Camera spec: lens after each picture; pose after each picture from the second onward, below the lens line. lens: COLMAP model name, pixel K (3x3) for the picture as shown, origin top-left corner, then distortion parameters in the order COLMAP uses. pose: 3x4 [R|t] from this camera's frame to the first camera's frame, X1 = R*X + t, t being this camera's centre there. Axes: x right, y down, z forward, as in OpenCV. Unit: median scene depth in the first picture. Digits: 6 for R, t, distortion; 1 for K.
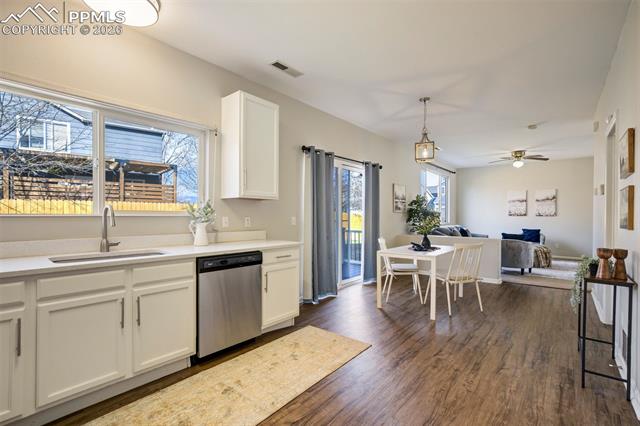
lens RADIAL K [[294.5, 0, 328.3], [0, 294.5, 216.0], [0, 0, 1]] dist [-0.001870, 0.000200]
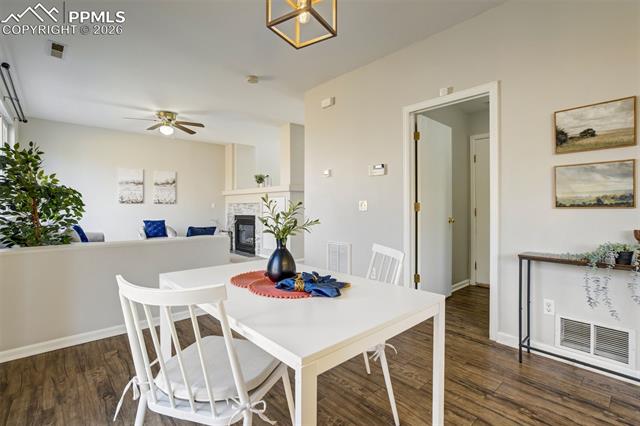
lens RADIAL K [[294.5, 0, 328.3], [0, 294.5, 216.0], [0, 0, 1]] dist [-0.001870, 0.000200]
pose [[0.148240, -0.041579, 0.988077, -0.006657], [0.006958, 0.999135, 0.041000, 0.003953], [-0.988927, 0.000797, 0.148401, 0.437720]]
